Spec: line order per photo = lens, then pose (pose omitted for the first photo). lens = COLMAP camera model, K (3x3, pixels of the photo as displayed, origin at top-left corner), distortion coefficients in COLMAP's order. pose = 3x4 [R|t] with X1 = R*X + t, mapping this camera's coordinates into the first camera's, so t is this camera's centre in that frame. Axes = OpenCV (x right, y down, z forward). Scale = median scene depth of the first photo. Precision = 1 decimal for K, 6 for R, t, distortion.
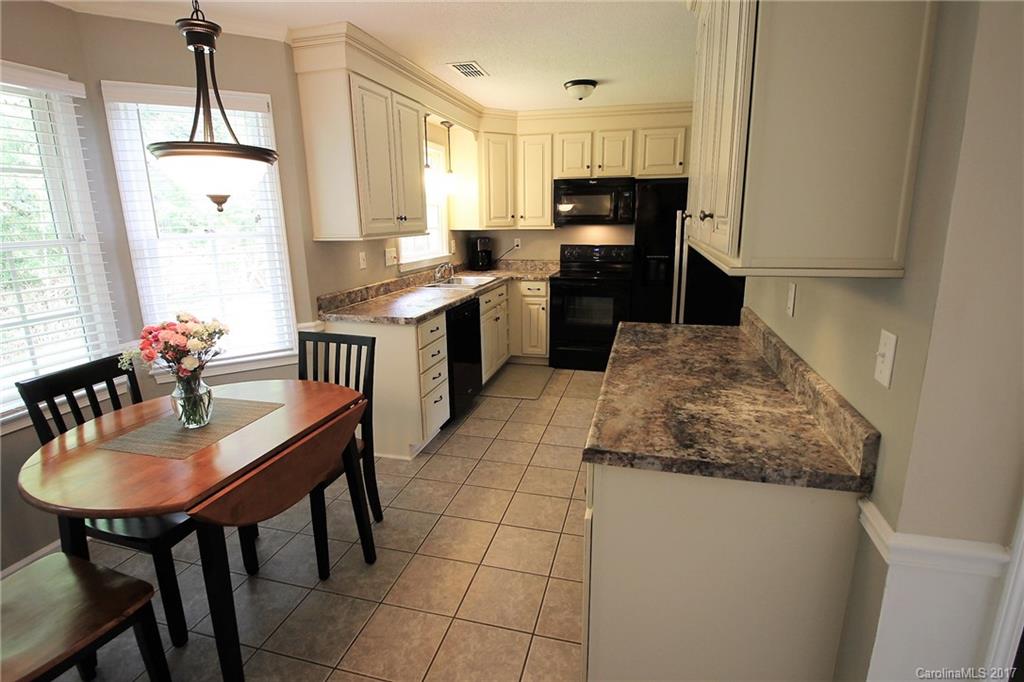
lens RADIAL K [[507.3, 0, 514.0], [0, 507.3, 333.0], [0, 0, 1]] dist [0.001928, -0.013917]
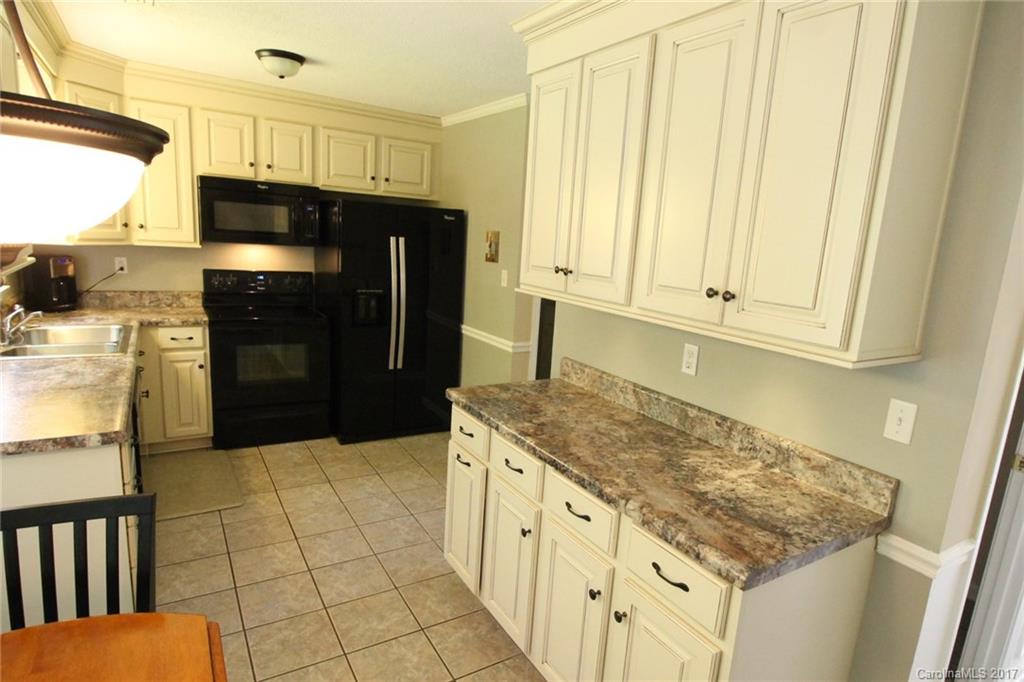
lens RADIAL K [[580.1, 0, 543.1], [0, 580.1, 351.6], [0, 0, 1]] dist [-0.013680, -0.000758]
pose [[0.666576, -0.089393, 0.740057, -0.251772], [0.088844, 0.995234, 0.040194, -0.071525], [-0.740123, 0.038957, 0.671342, 0.185350]]
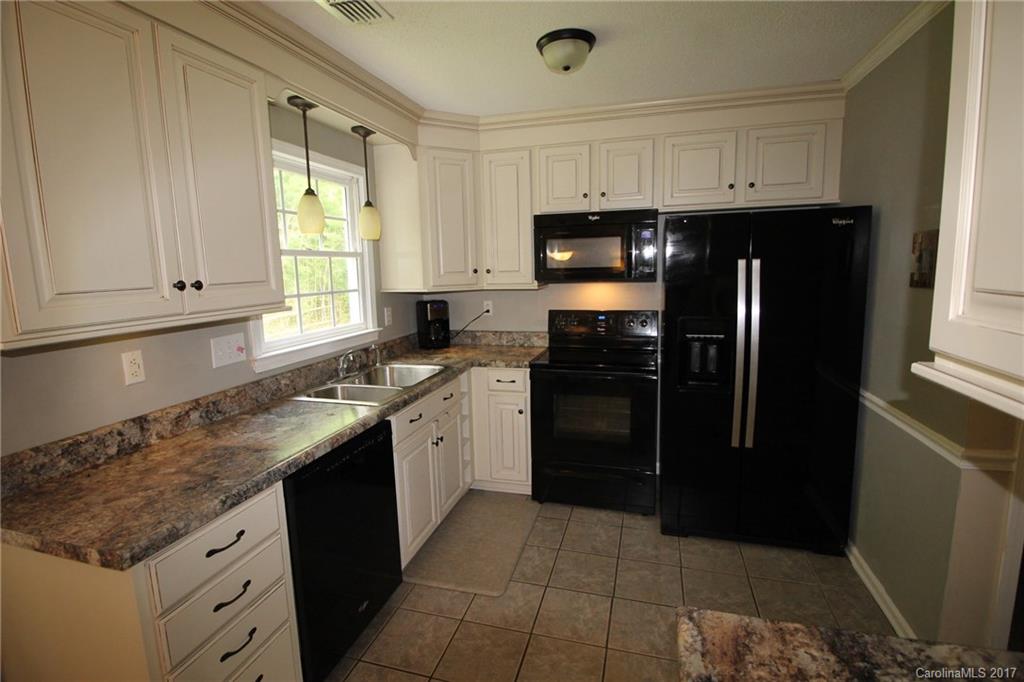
lens RADIAL K [[485.0, 0, 512.9], [0, 485.0, 334.1], [0, 0, 1]] dist [-0.011297, -0.001692]
pose [[0.999685, -0.011257, -0.022451, 0.077374], [0.009336, 0.996430, -0.083902, -0.116711], [0.023315, 0.083666, 0.996221, 0.468283]]
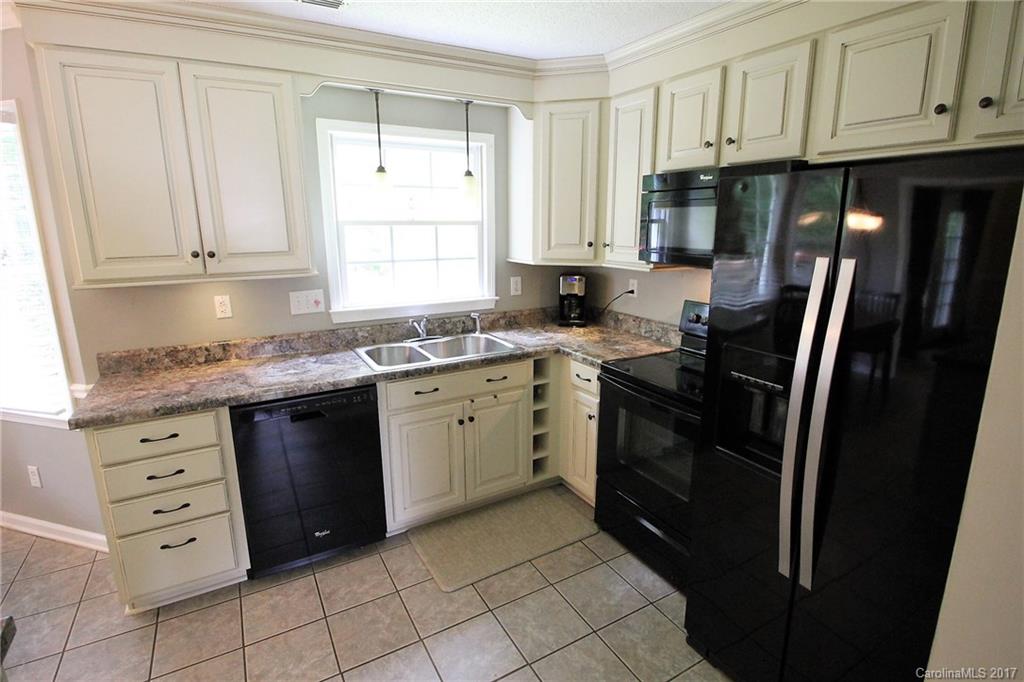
lens RADIAL K [[507.3, 0, 514.0], [0, 507.3, 333.0], [0, 0, 1]] dist [0.001928, -0.013917]
pose [[0.704087, 0.160409, -0.691759, 0.443181], [-0.162558, 0.984693, 0.062881, -0.193382], [0.691258, 0.068178, 0.719385, 0.677100]]
